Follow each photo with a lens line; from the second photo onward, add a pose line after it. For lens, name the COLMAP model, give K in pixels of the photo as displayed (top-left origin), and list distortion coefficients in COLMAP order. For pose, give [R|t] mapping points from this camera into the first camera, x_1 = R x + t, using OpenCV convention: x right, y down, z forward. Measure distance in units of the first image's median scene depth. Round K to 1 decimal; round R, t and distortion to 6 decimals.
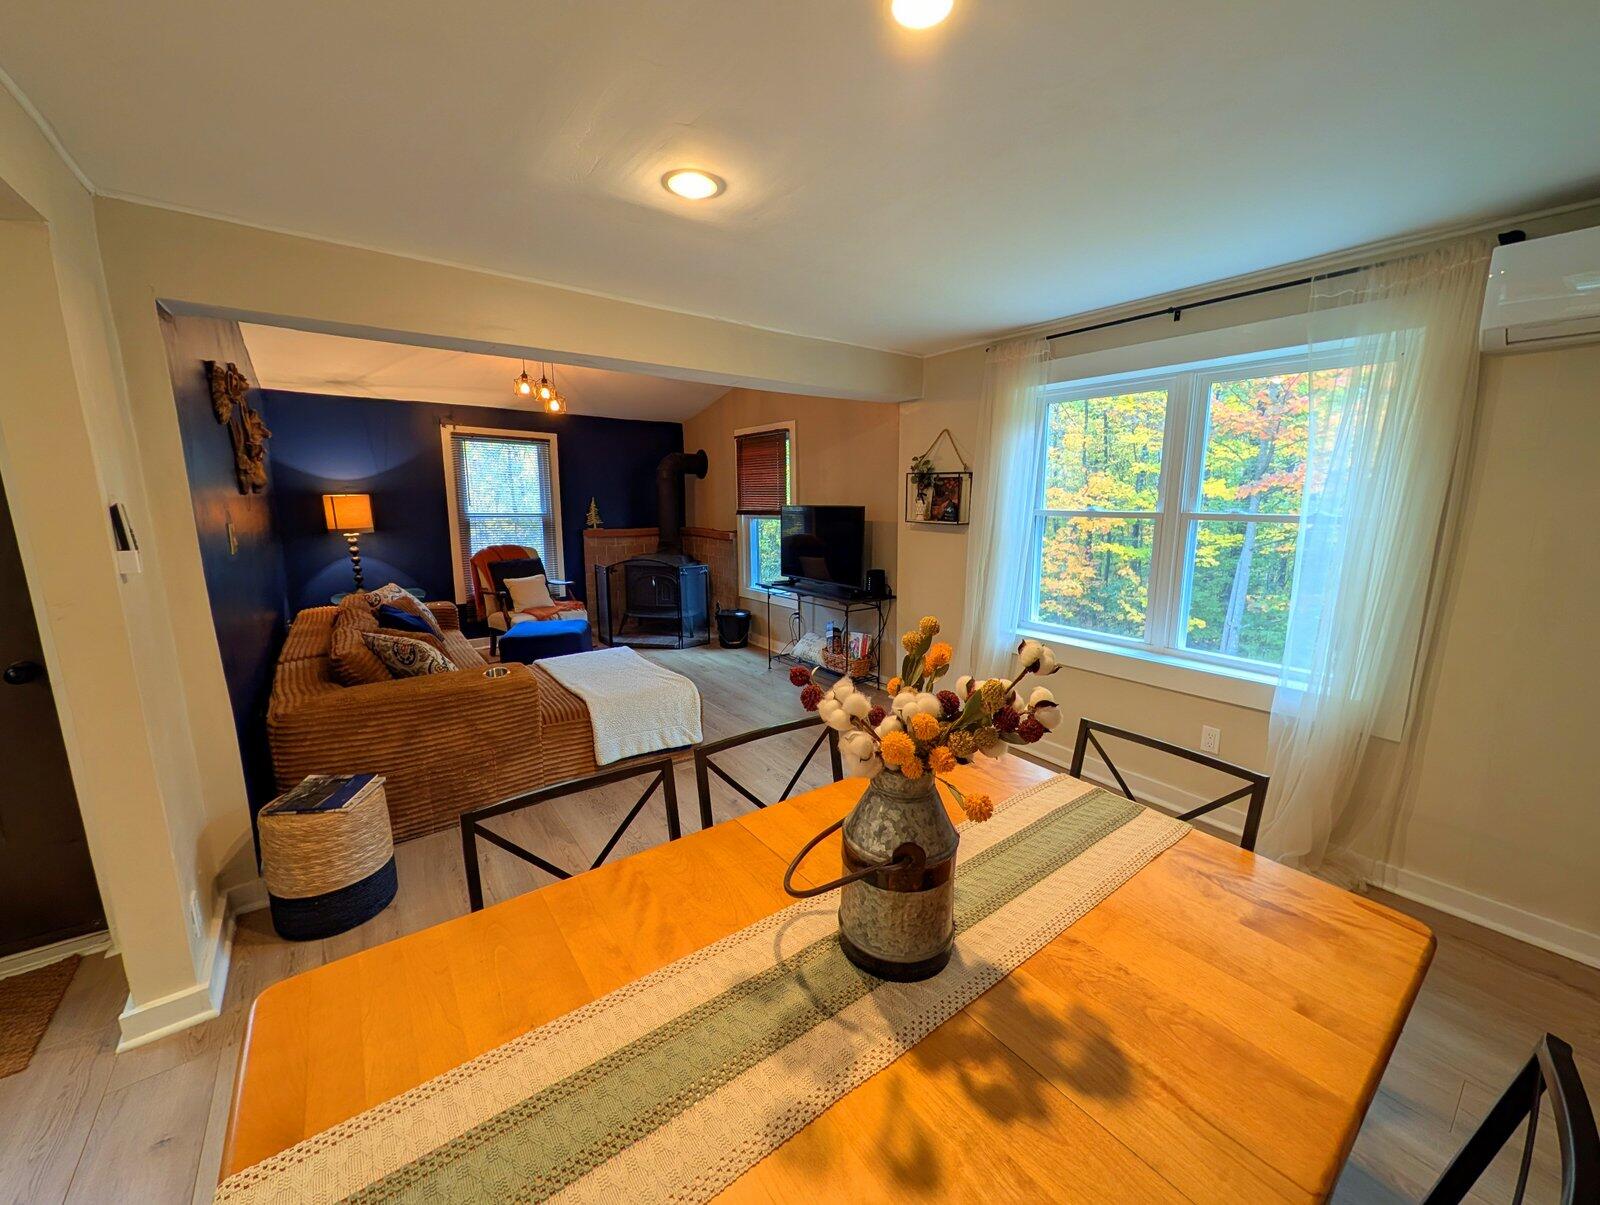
lens RADIAL K [[617.1, 0, 811.3], [0, 617.1, 610.0], [0, 0, 1]] dist [-0.002348, -0.000003]
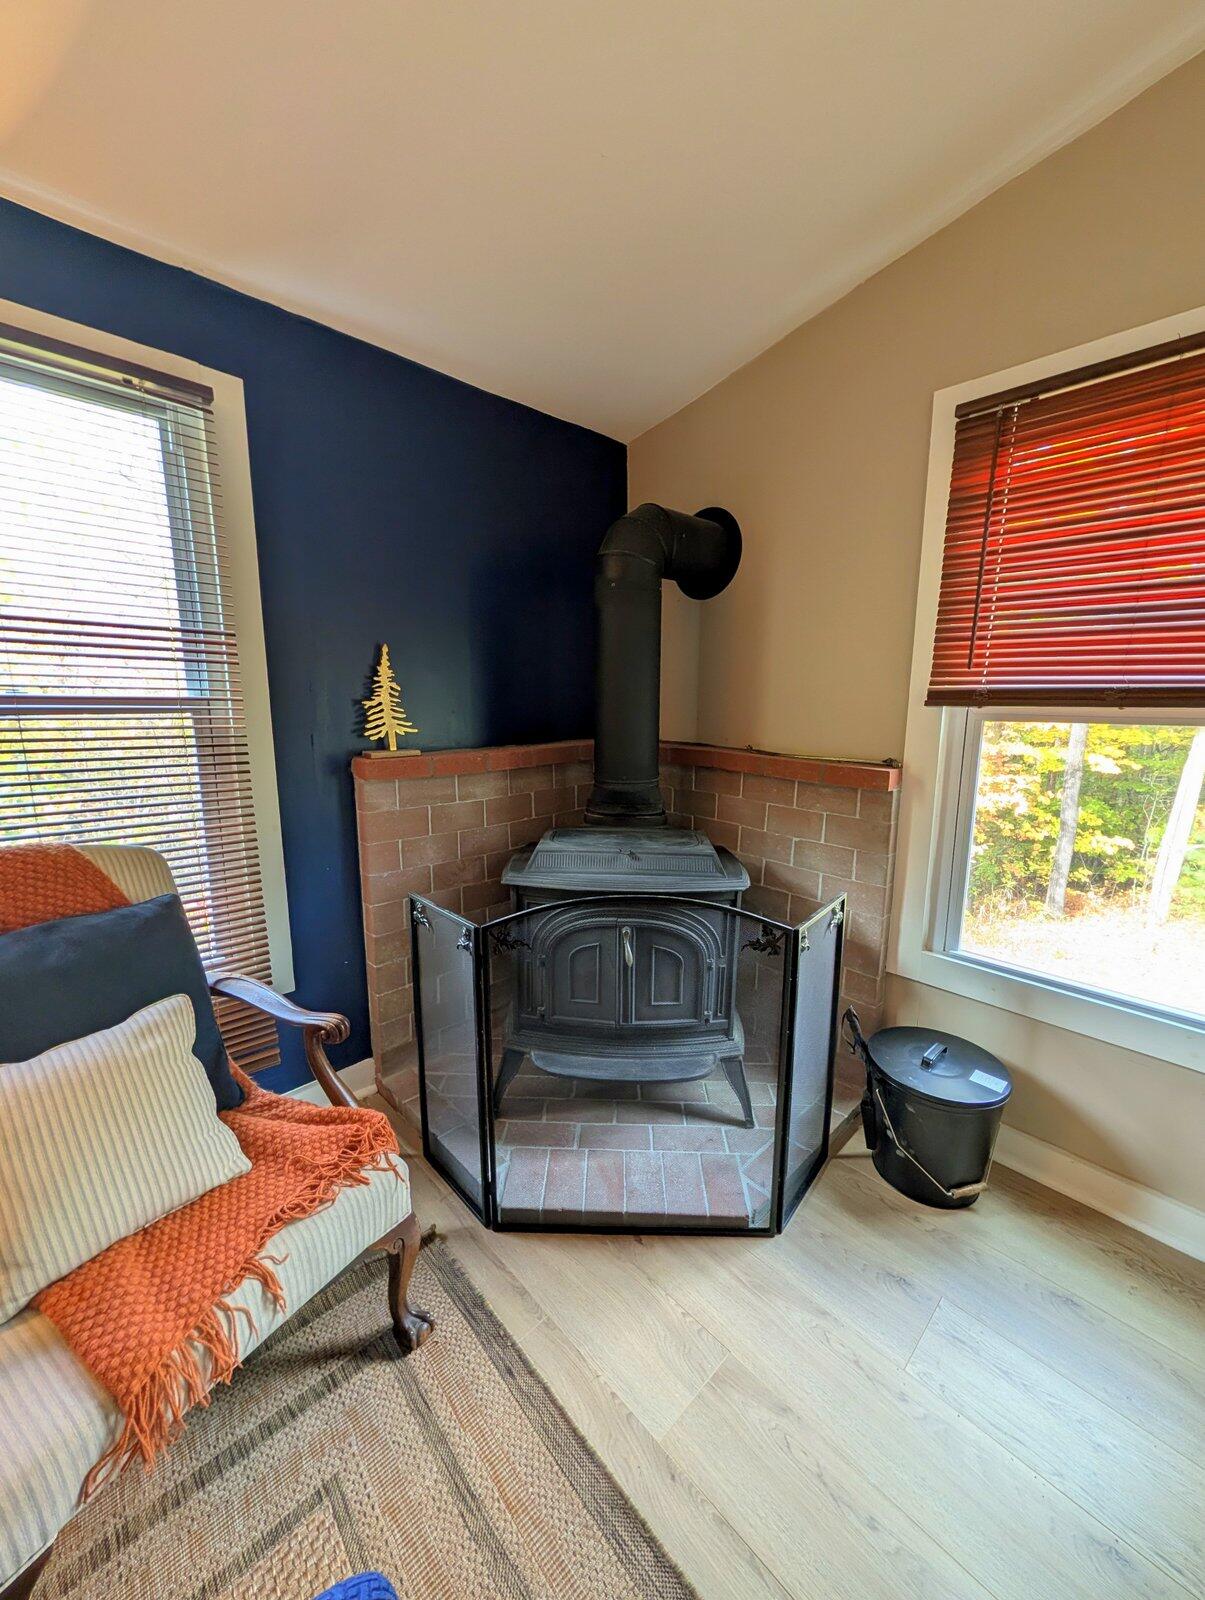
lens RADIAL K [[617.1, 0, 585.4], [0, 617.1, 799.7], [0, 0, 1]] dist [-0.002348, -0.000003]
pose [[0.996032, -0.017395, 0.087281, -0.299012], [0.015631, 0.999660, 0.020856, -0.119119], [-0.087614, -0.019409, 0.995965, 0.735860]]
